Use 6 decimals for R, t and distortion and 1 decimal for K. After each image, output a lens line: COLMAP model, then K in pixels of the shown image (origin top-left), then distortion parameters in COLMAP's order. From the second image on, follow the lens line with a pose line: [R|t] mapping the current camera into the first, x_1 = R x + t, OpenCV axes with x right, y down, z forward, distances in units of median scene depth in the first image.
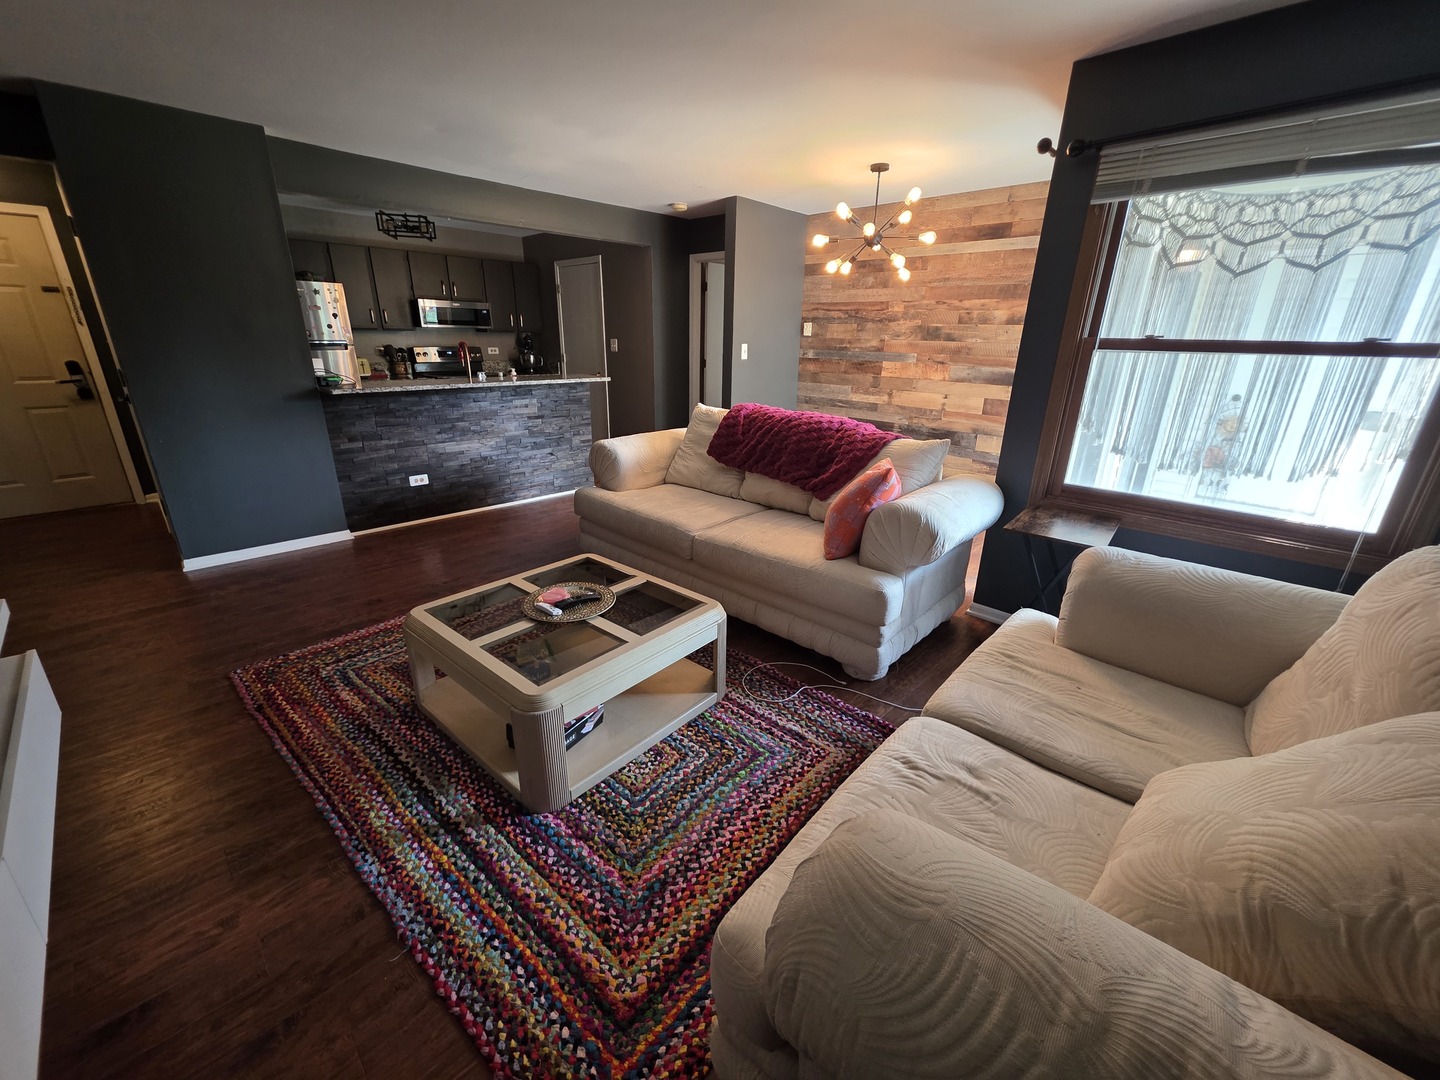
lens RADIAL K [[574.2, 0, 723.3], [0, 574.2, 543.1], [0, 0, 1]] dist [0.000405, -0.000007]
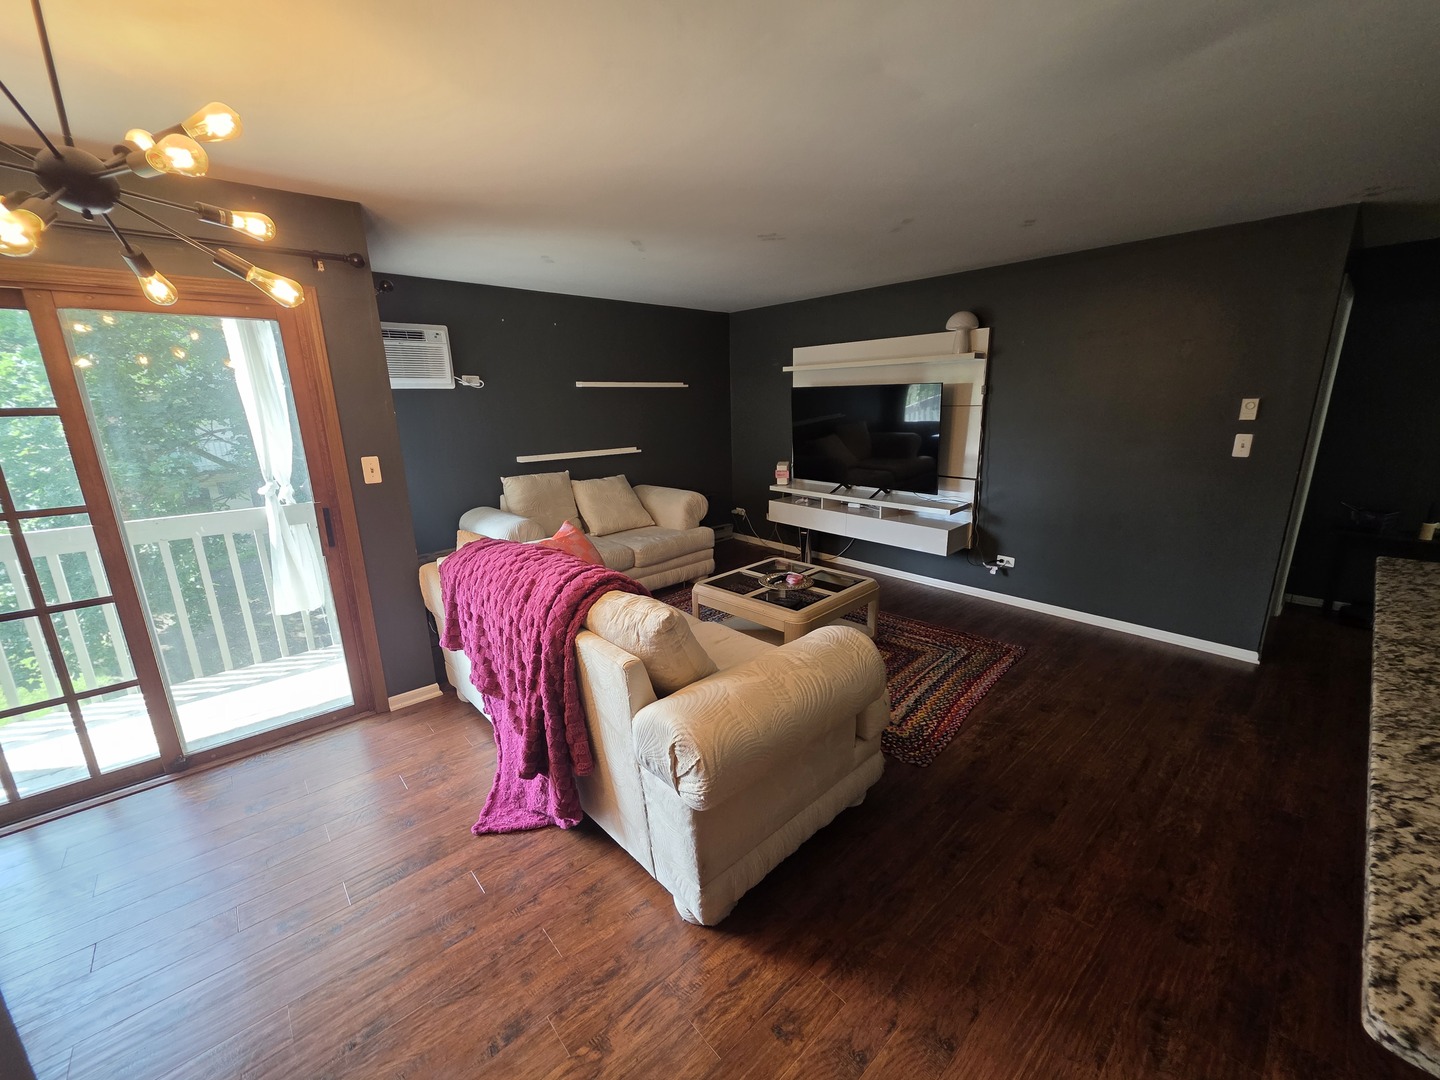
lens RADIAL K [[574.2, 0, 723.3], [0, 574.2, 543.1], [0, 0, 1]] dist [0.000405, -0.000007]
pose [[-0.997633, -0.016997, 0.066635, -0.133683], [0.023112, 0.829737, 0.557676, -0.618054], [-0.064768, 0.557896, -0.827380, 1.560221]]
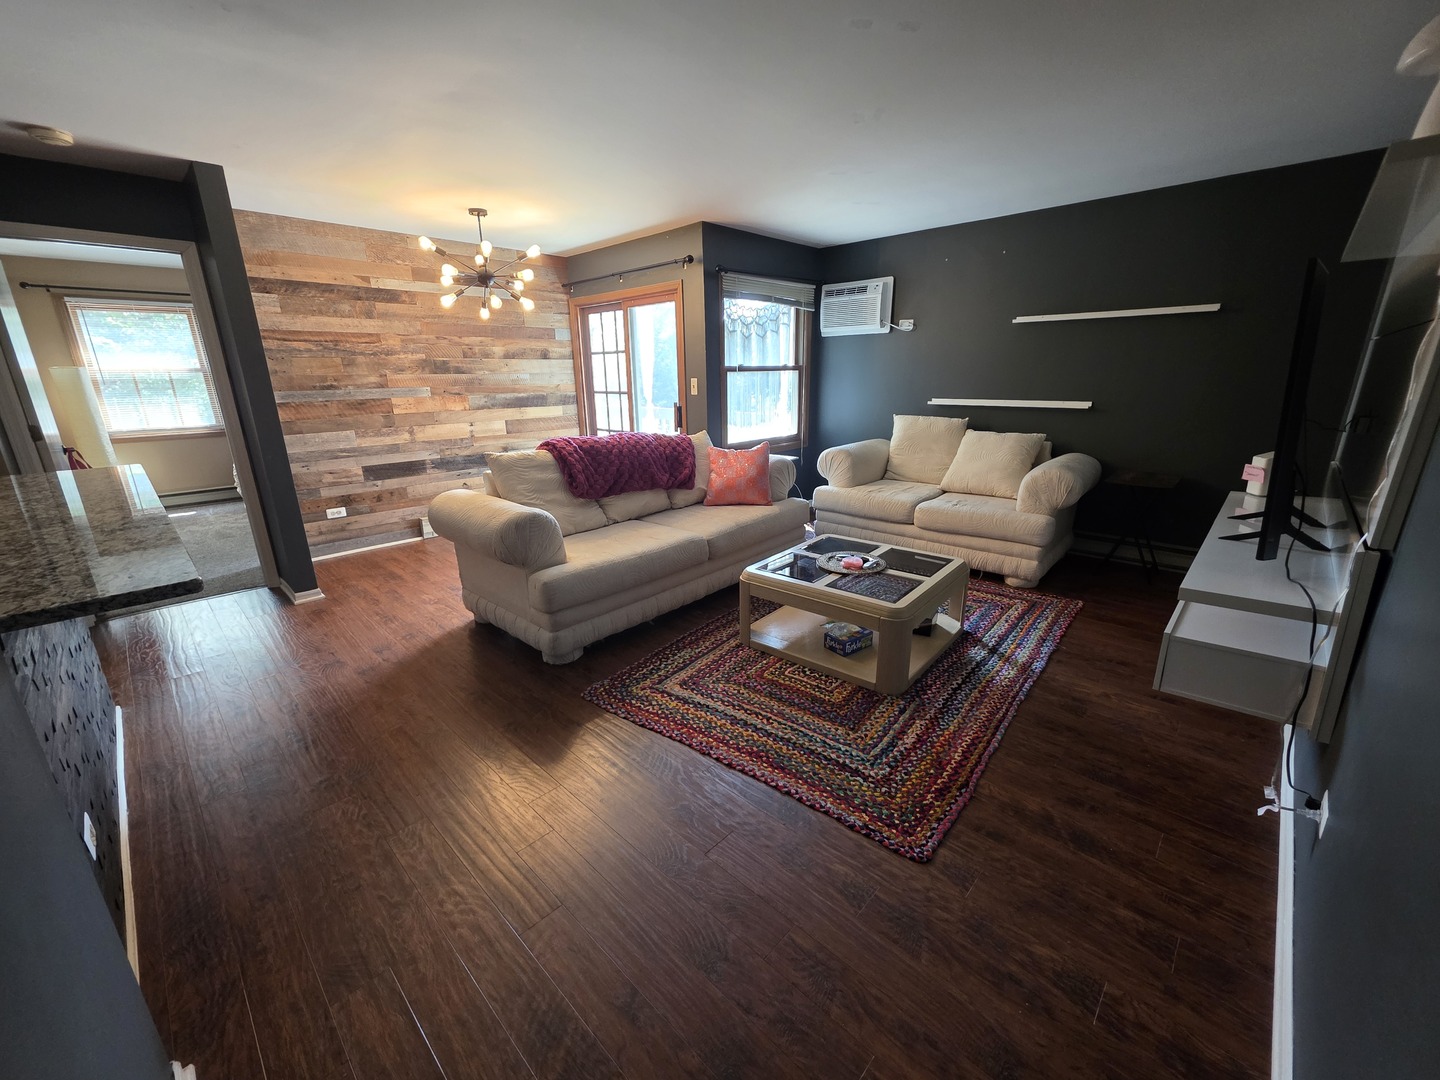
lens RADIAL K [[574.2, 0, 723.3], [0, 574.2, 543.1], [0, 0, 1]] dist [0.000405, -0.000007]
pose [[-0.005667, -0.305594, 0.952145, -1.027363], [0.353409, 0.890102, 0.287785, -0.289227], [-0.935452, 0.338127, 0.102955, 0.756265]]
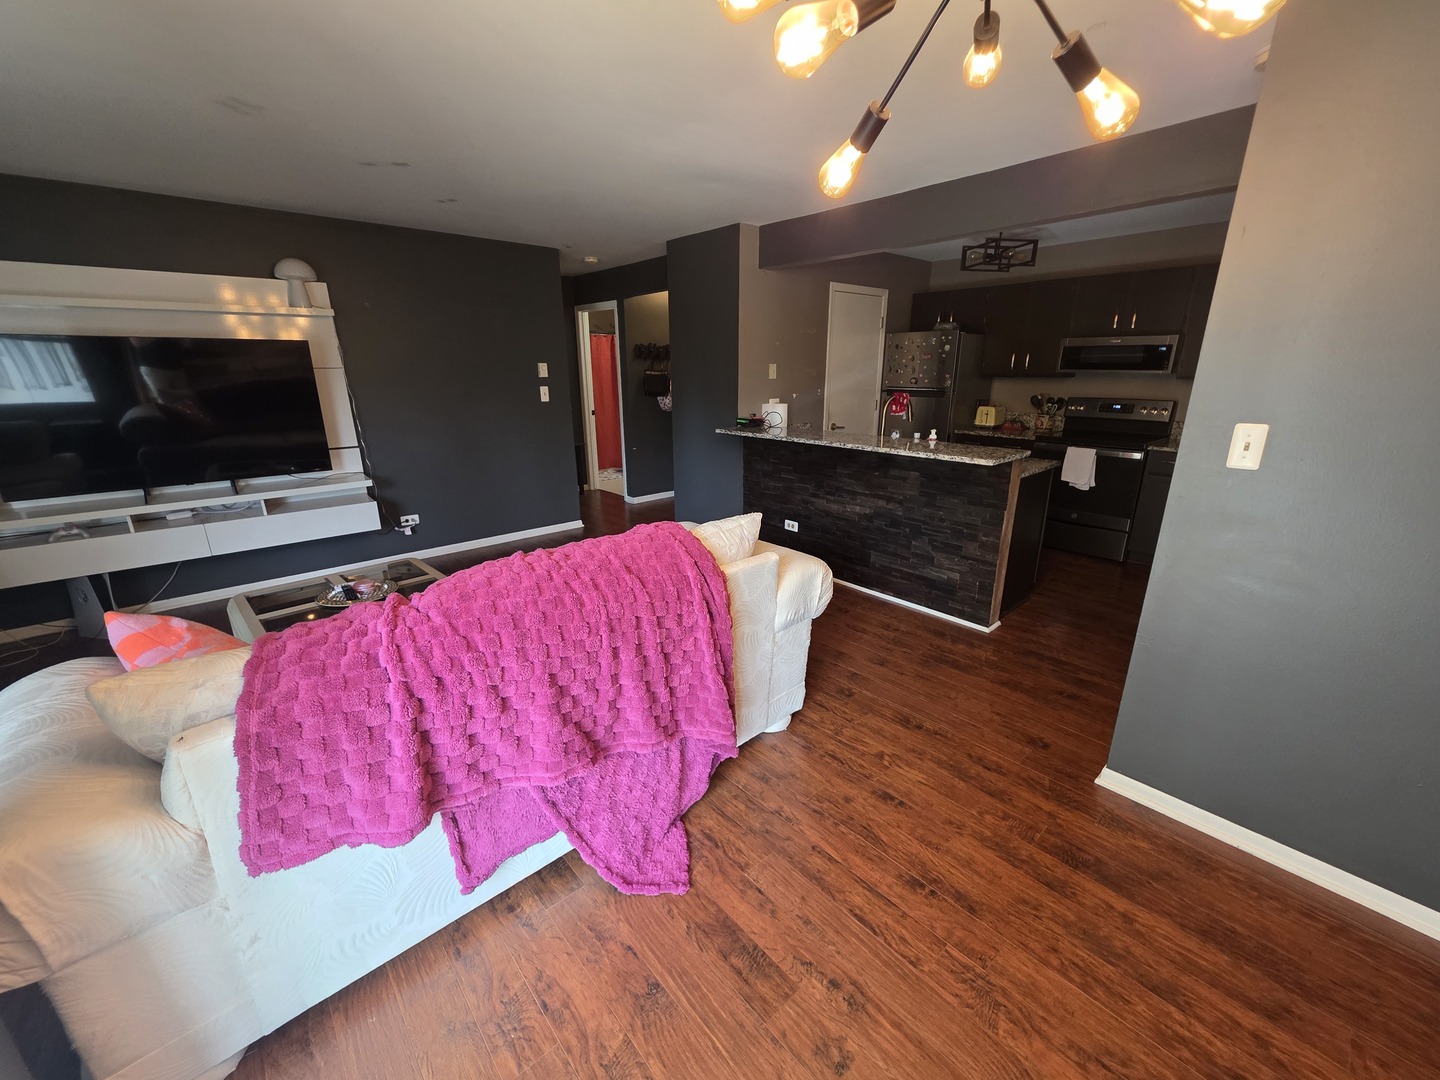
lens RADIAL K [[574.2, 0, 723.3], [0, 574.2, 543.1], [0, 0, 1]] dist [0.000405, -0.000007]
pose [[-0.075589, 0.277622, -0.957712, 0.583654], [-0.336604, 0.896977, 0.286583, -0.429423], [0.938608, 0.344032, 0.025647, 1.137388]]
